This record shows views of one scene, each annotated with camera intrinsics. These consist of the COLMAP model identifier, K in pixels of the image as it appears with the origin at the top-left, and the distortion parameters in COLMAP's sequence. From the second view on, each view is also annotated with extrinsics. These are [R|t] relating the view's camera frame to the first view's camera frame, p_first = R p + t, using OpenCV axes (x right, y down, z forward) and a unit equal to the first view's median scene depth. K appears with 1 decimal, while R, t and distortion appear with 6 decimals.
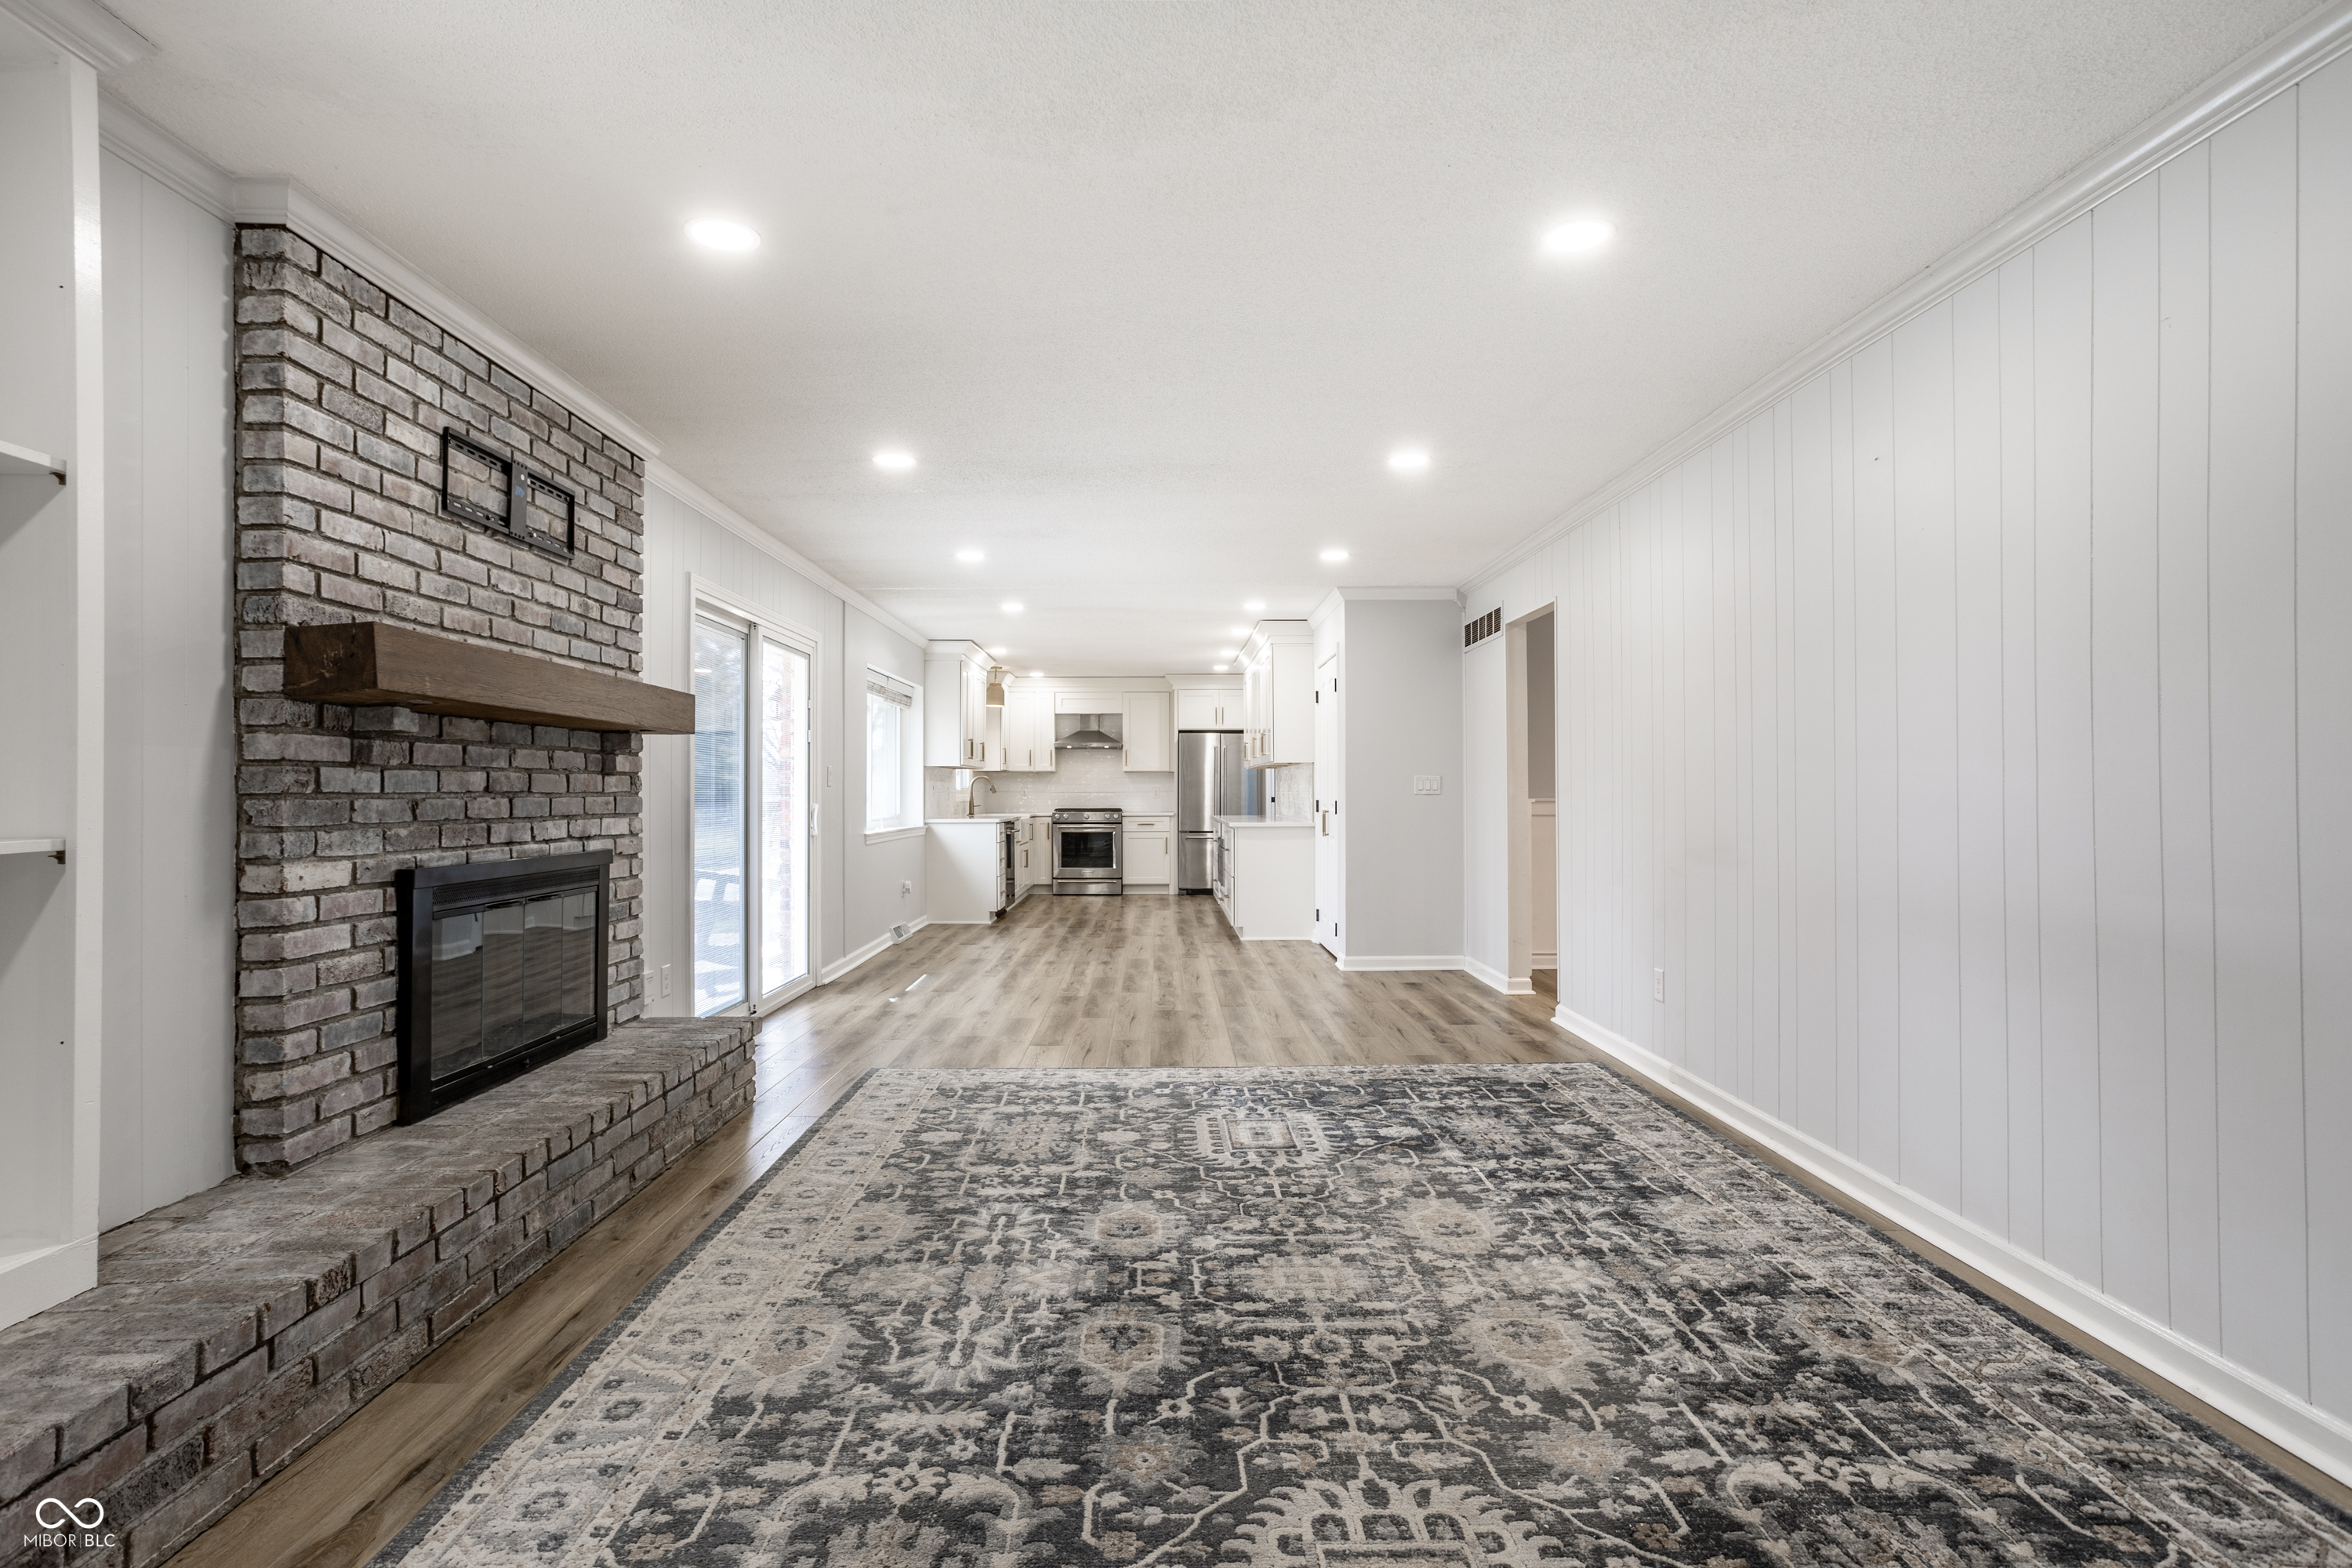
lens RADIAL K [[1135.1, 0, 1166.2], [0, 1135.1, 784.6], [0, 0, 1]] dist [-0.050725, 0.030994]
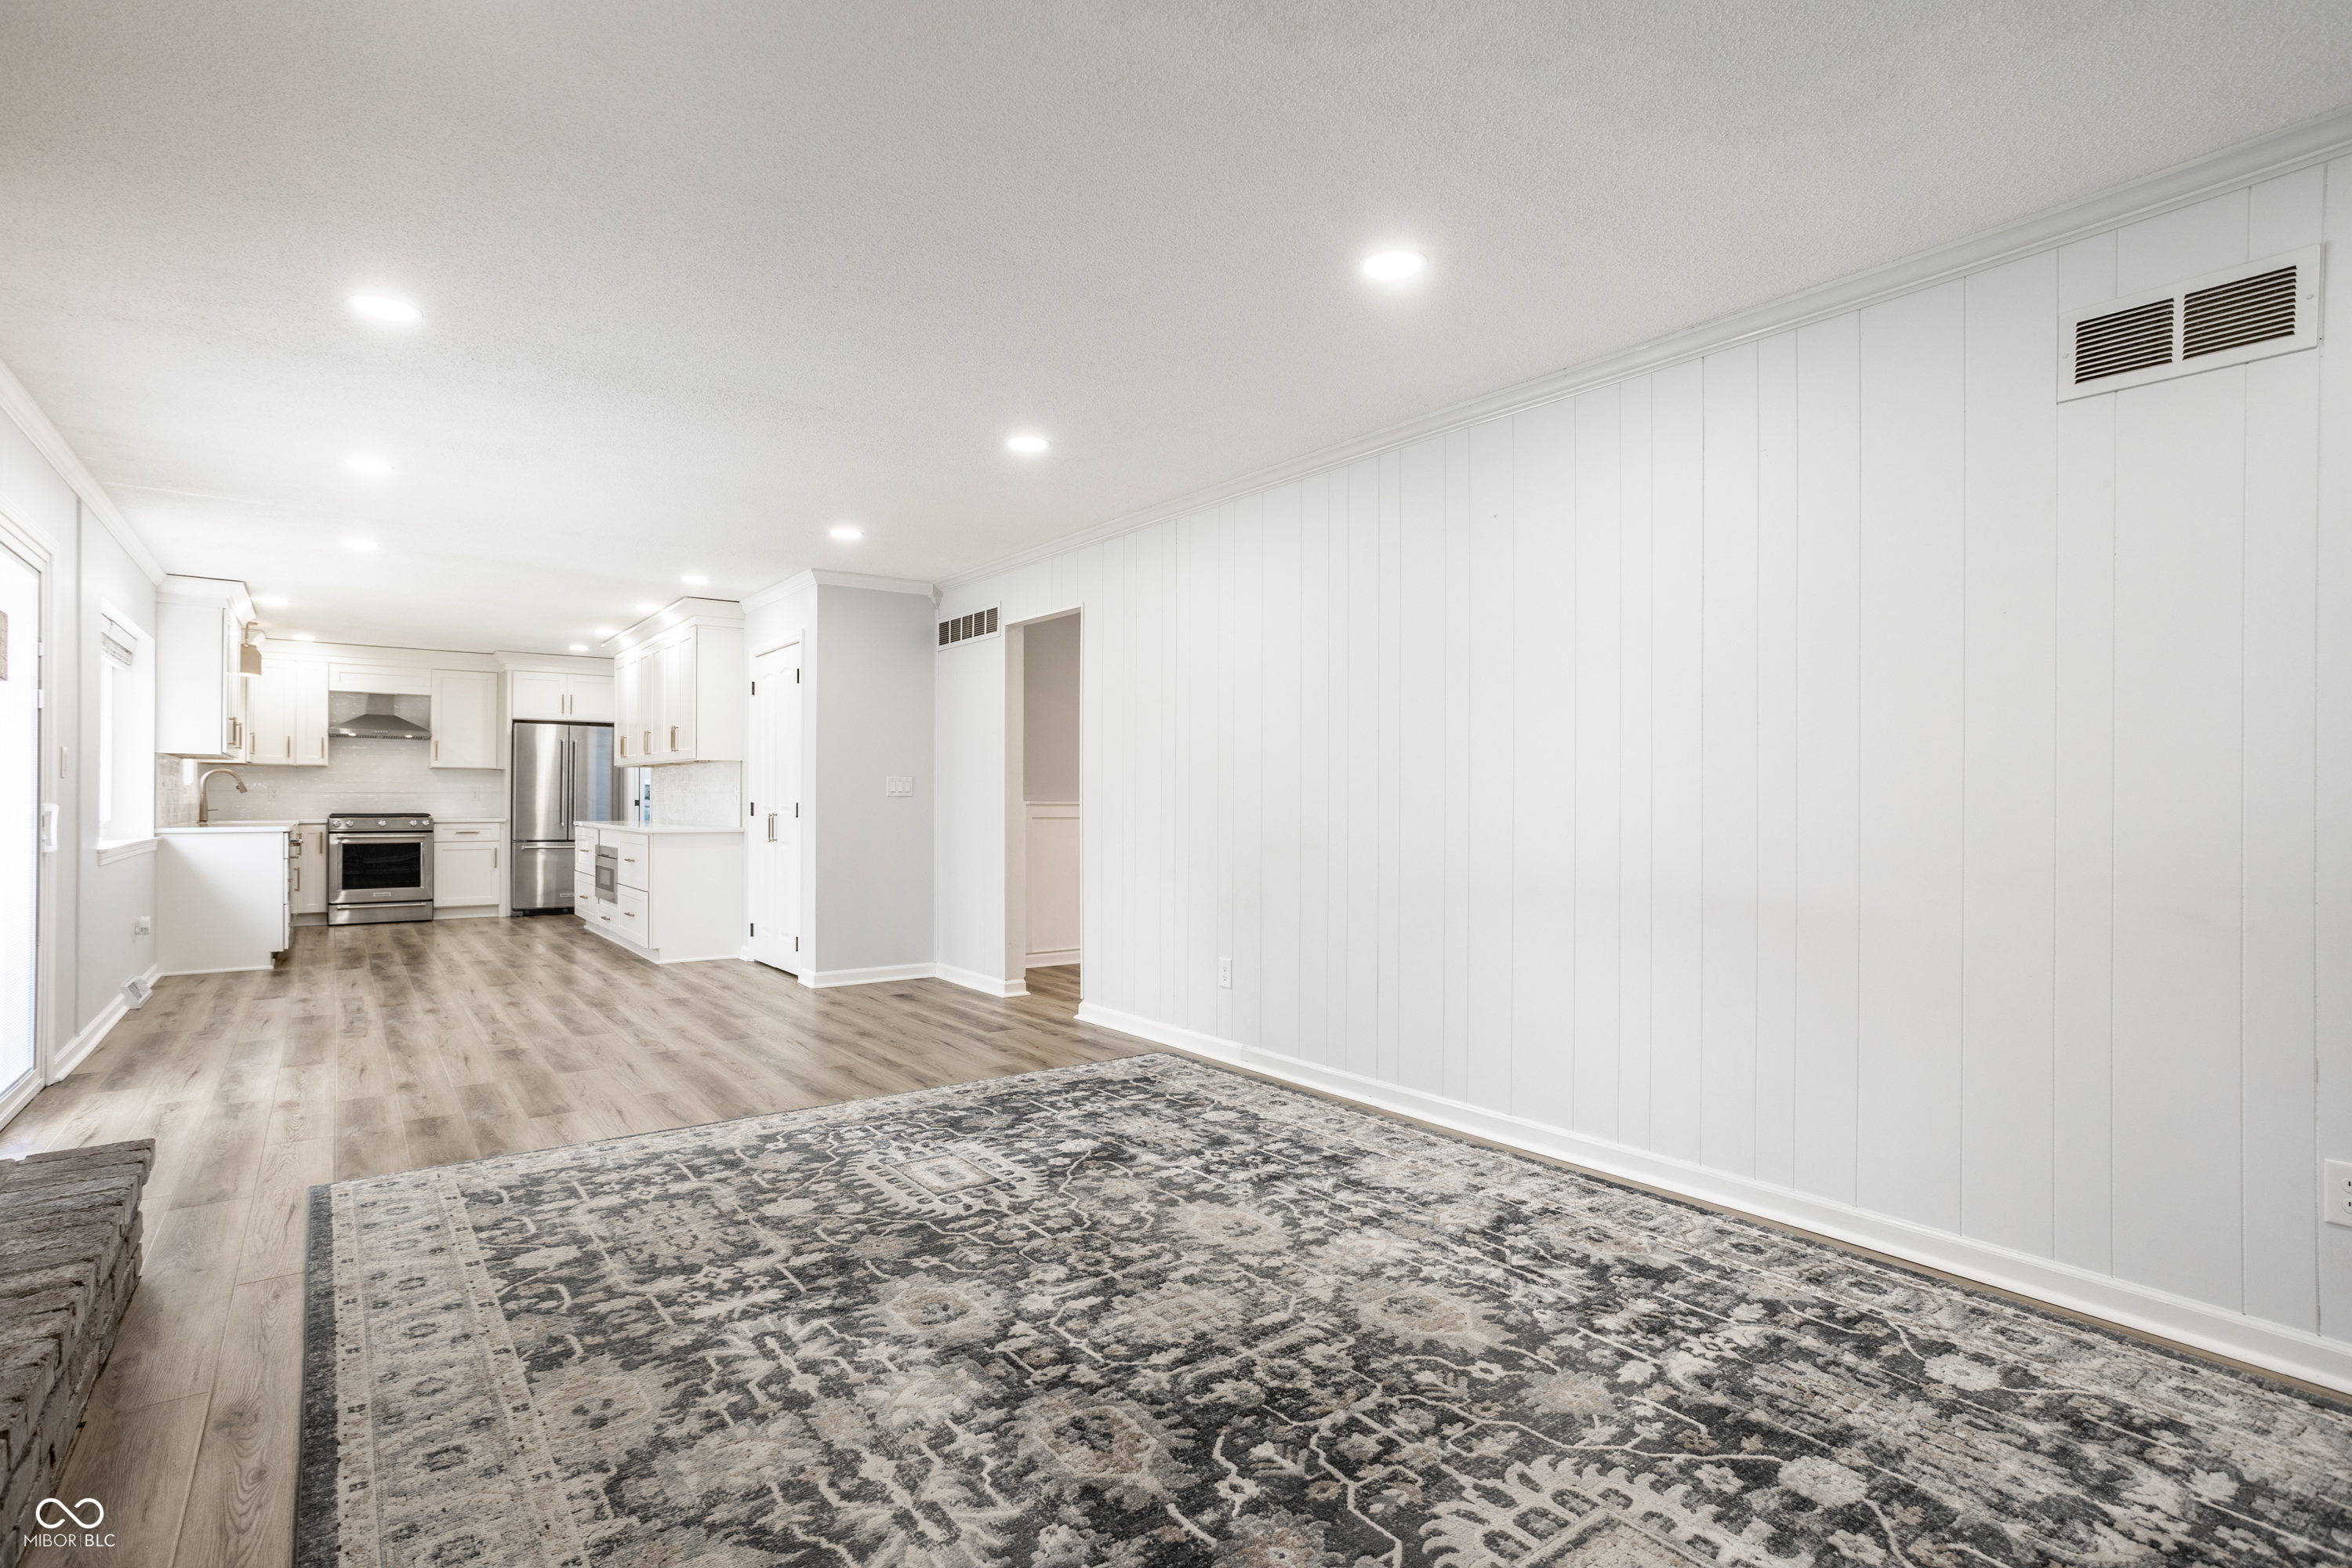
lens RADIAL K [[1135.1, 0, 1165.7], [0, 1135.1, 802.9], [0, 0, 1]] dist [-0.050725, 0.030994]
pose [[0.805695, 0.005129, 0.592308, -0.365596], [-0.011060, 0.999918, 0.006385, 0.011939], [-0.592227, -0.011695, 0.805686, 0.222774]]
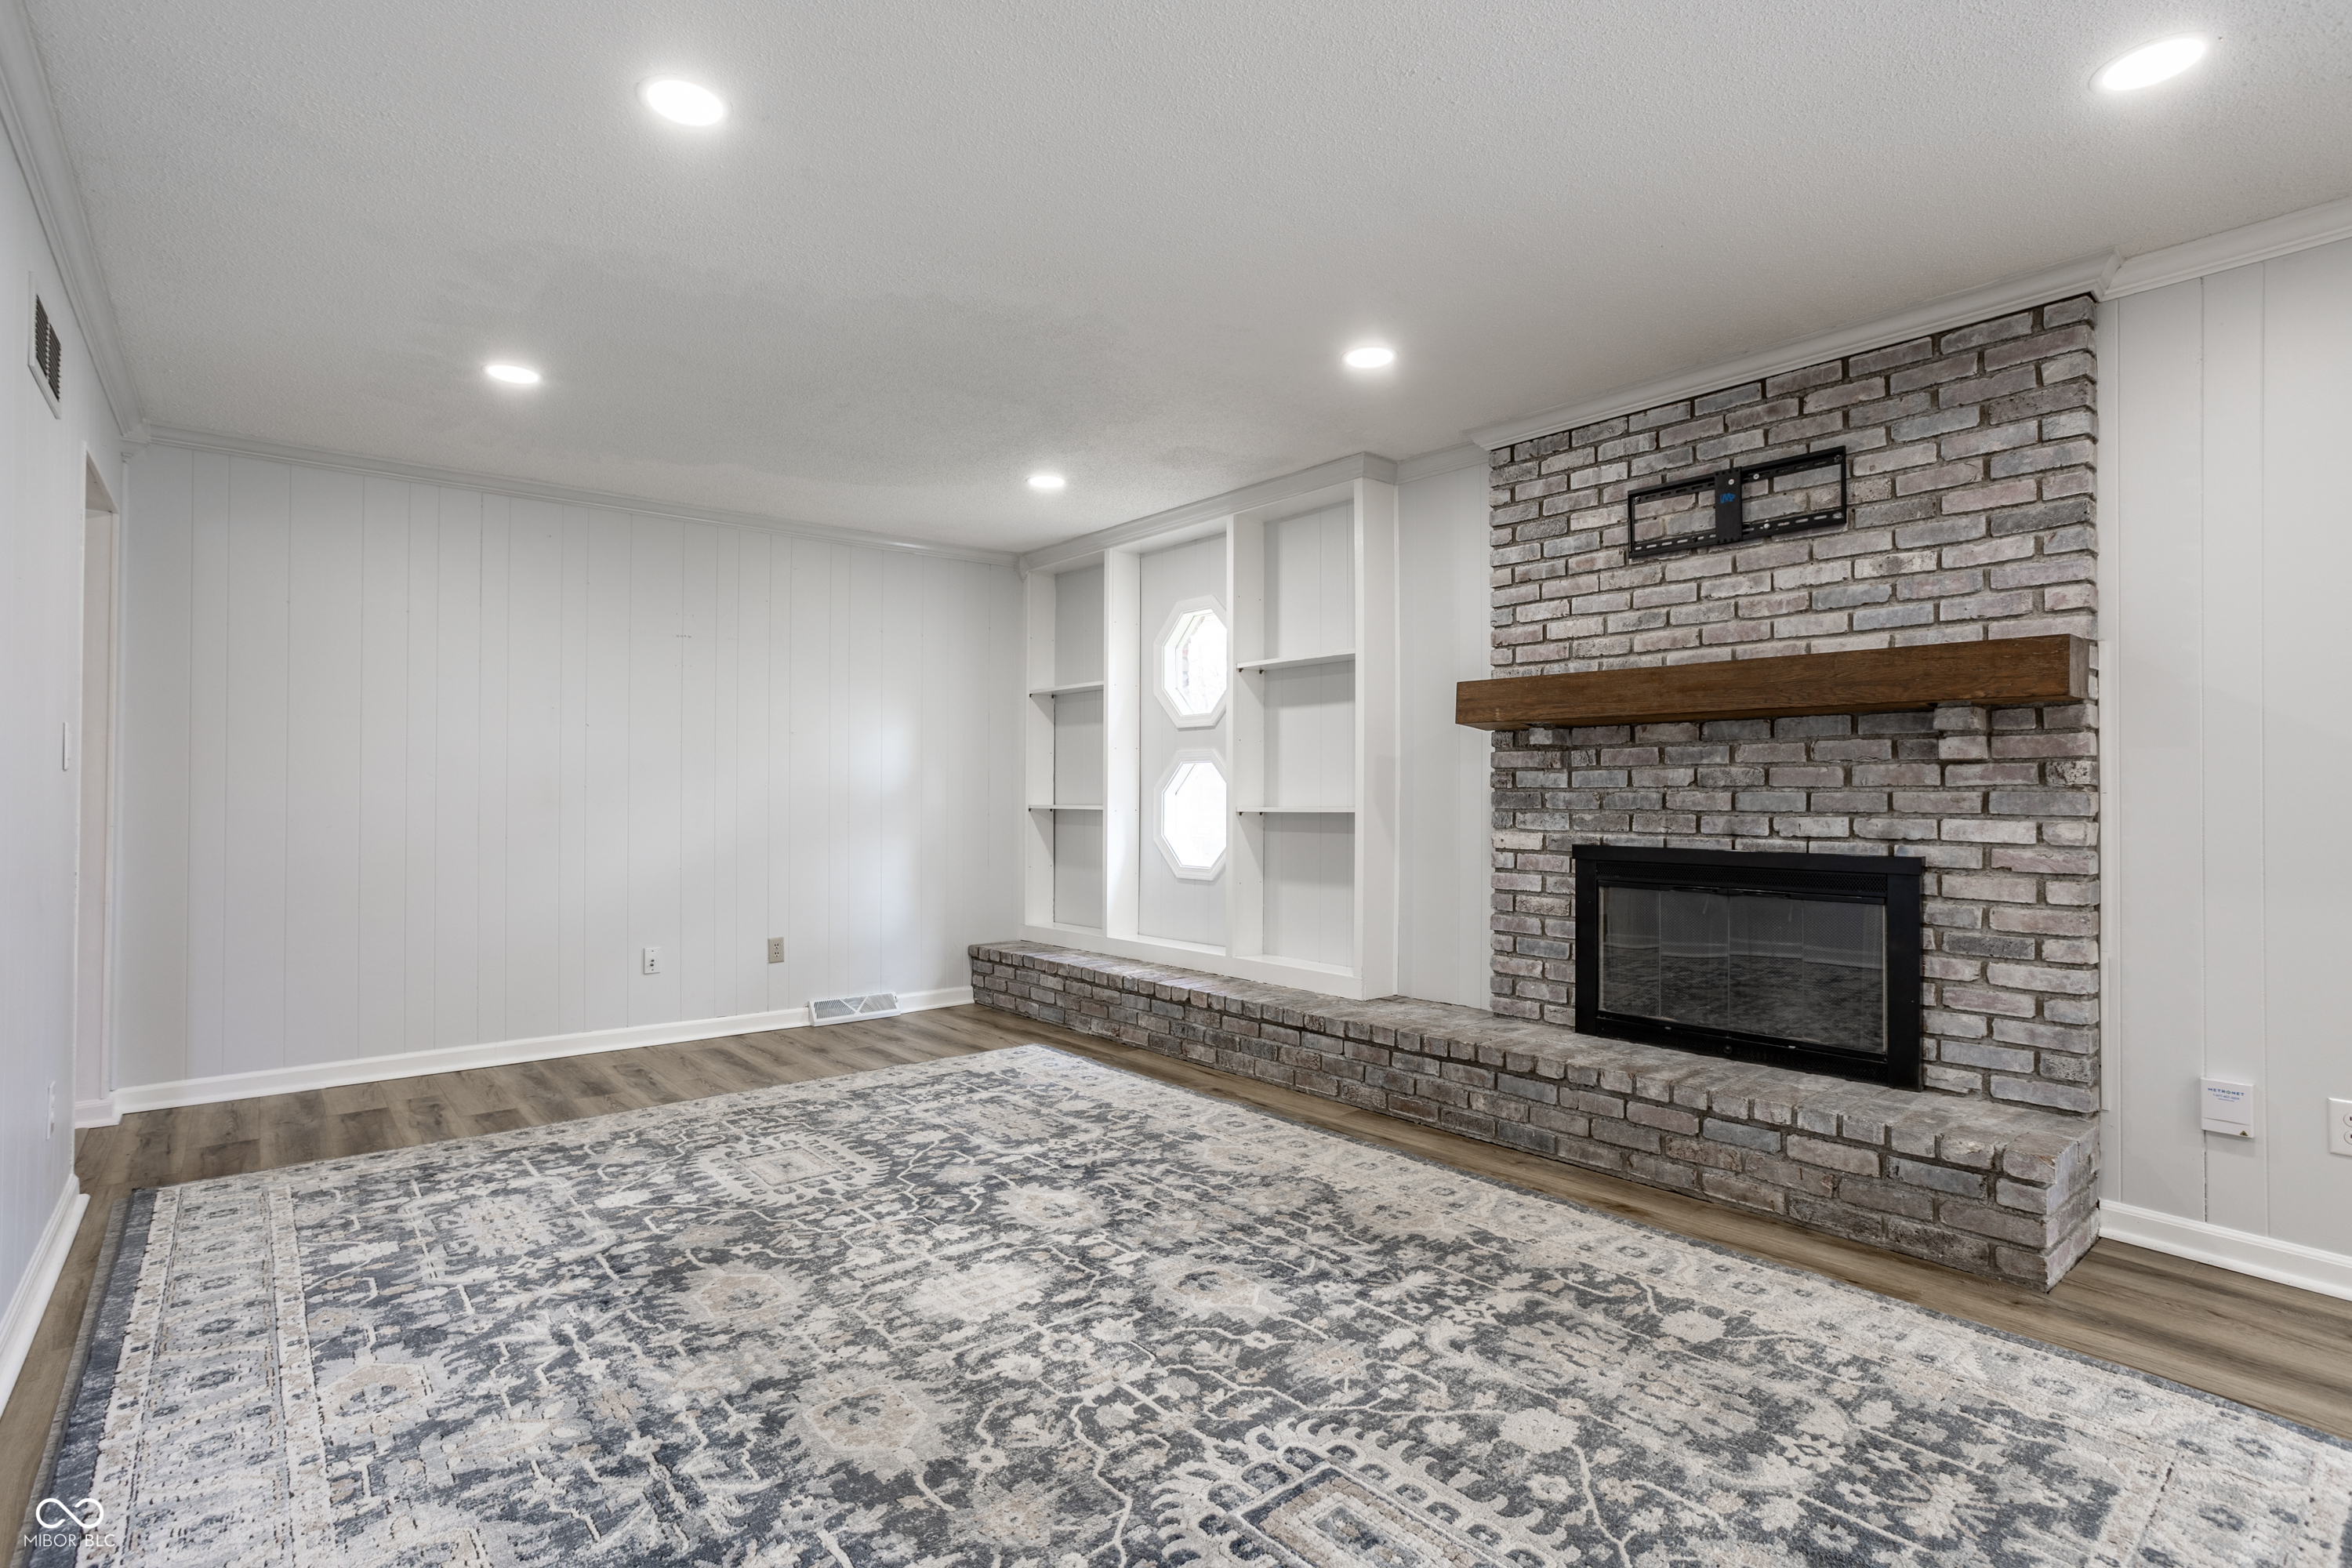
lens RADIAL K [[1135.1, 0, 1168.4], [0, 1135.1, 781.8], [0, 0, 1]] dist [-0.050725, 0.030994]
pose [[-0.774030, -0.004007, -0.633136, 0.511648], [0.006099, 0.999886, -0.013783, 0.014460], [0.633119, -0.014530, -0.773918, 1.558085]]
